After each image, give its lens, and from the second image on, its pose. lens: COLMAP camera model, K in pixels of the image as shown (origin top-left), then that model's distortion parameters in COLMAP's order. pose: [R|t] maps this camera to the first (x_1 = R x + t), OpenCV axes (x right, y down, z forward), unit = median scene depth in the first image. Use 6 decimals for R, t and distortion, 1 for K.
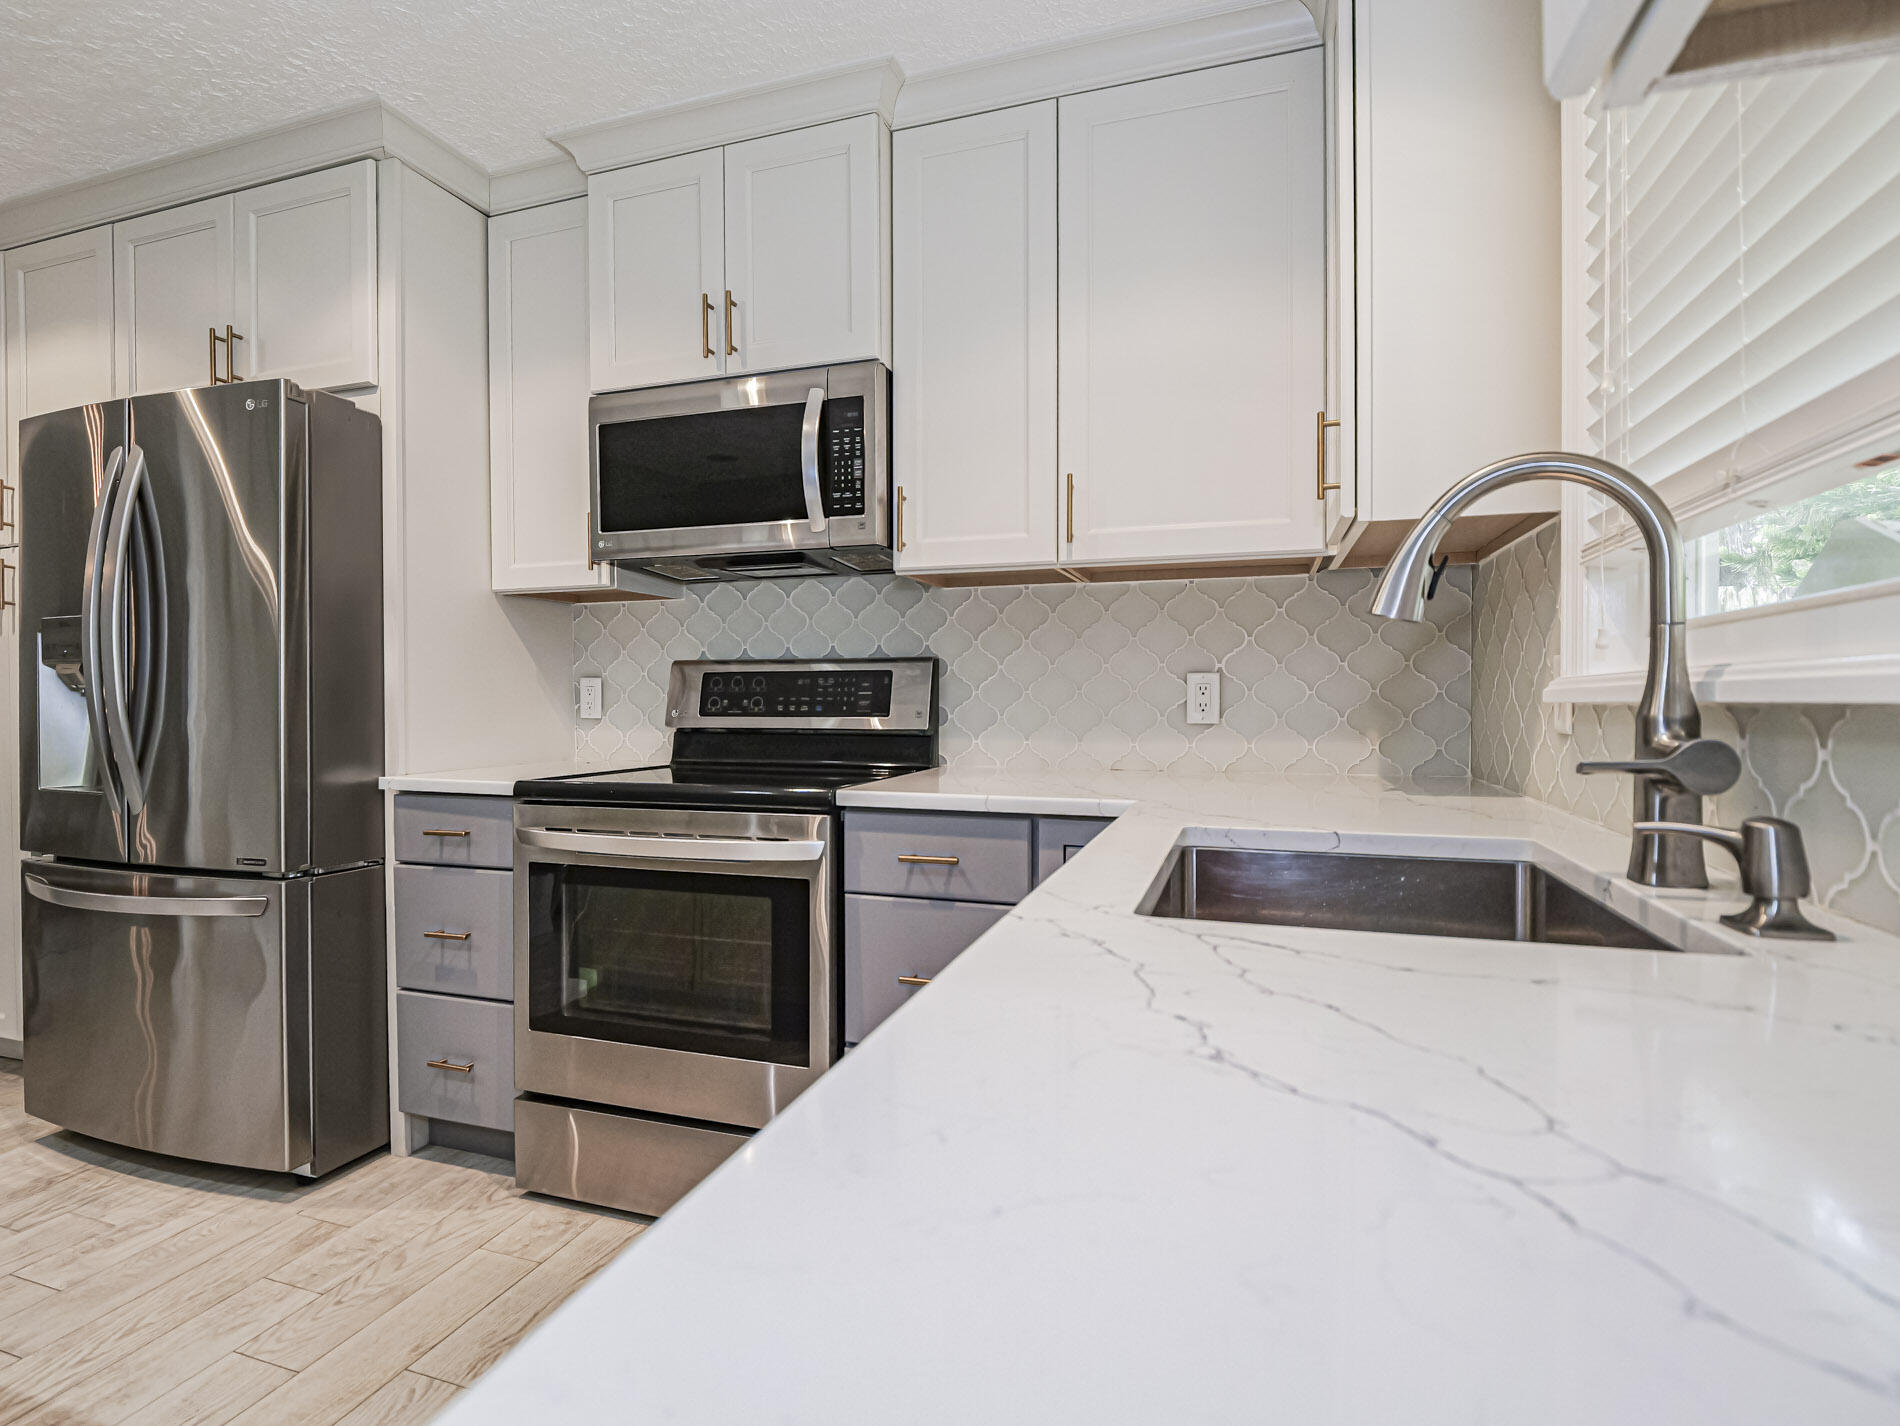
lens RADIAL K [[925.2, 0, 947.2], [0, 925.2, 709.2], [0, 0, 1]] dist [-0.004053, -0.001030]
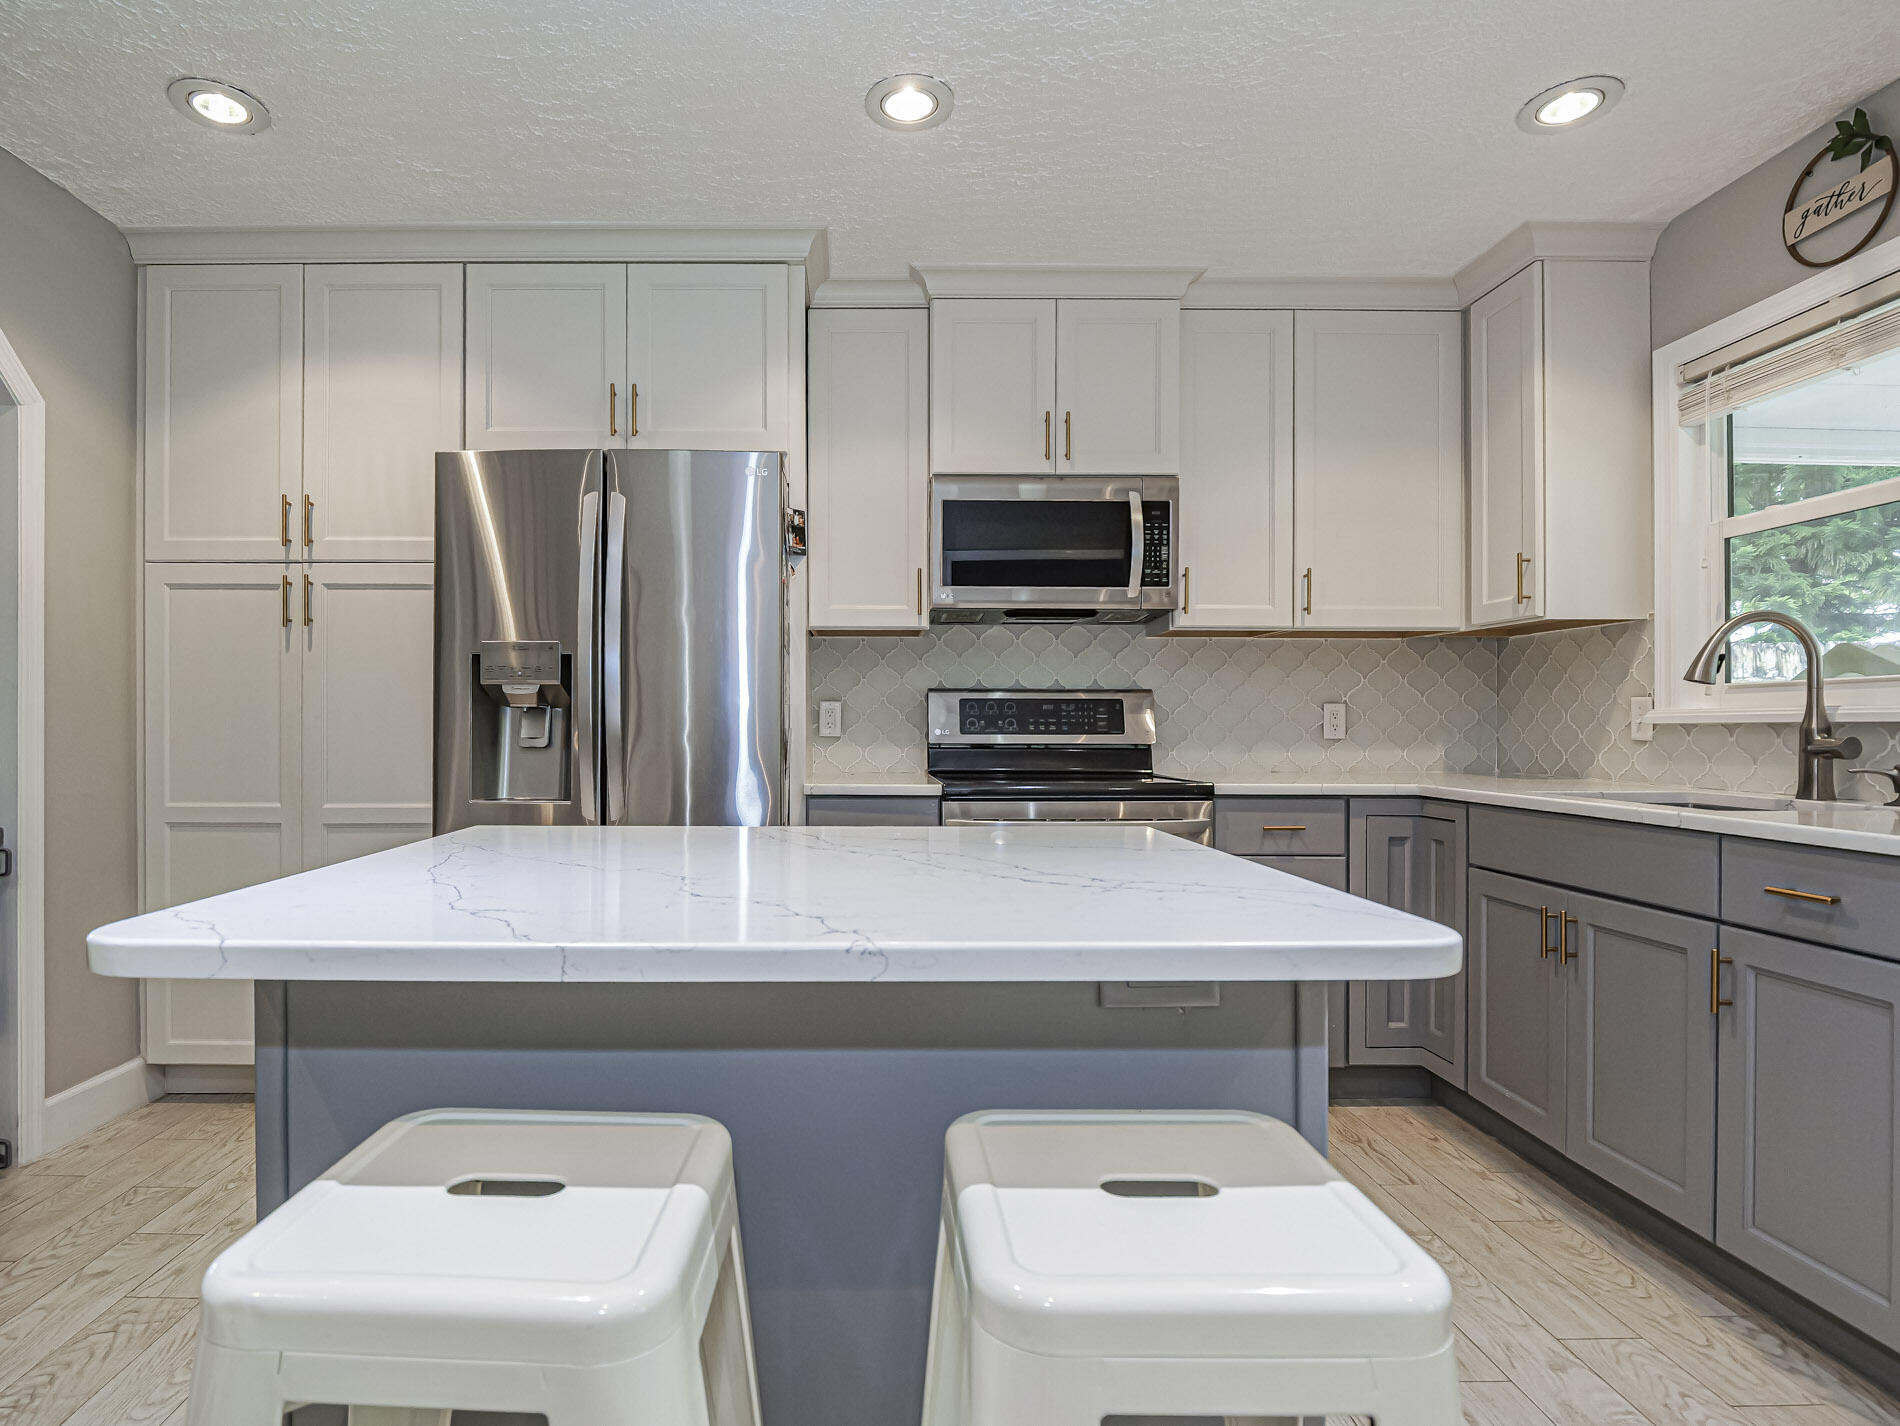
lens RADIAL K [[1018.5, 0, 846.3], [0, 1018.5, 722.4], [0, 0, 1]] dist [-0.003751, -0.000559]
pose [[0.948102, 0.004296, 0.317938, -1.011790], [0.000004, 0.999909, -0.013523, 0.012358], [-0.317967, 0.012823, 0.948015, -0.279353]]
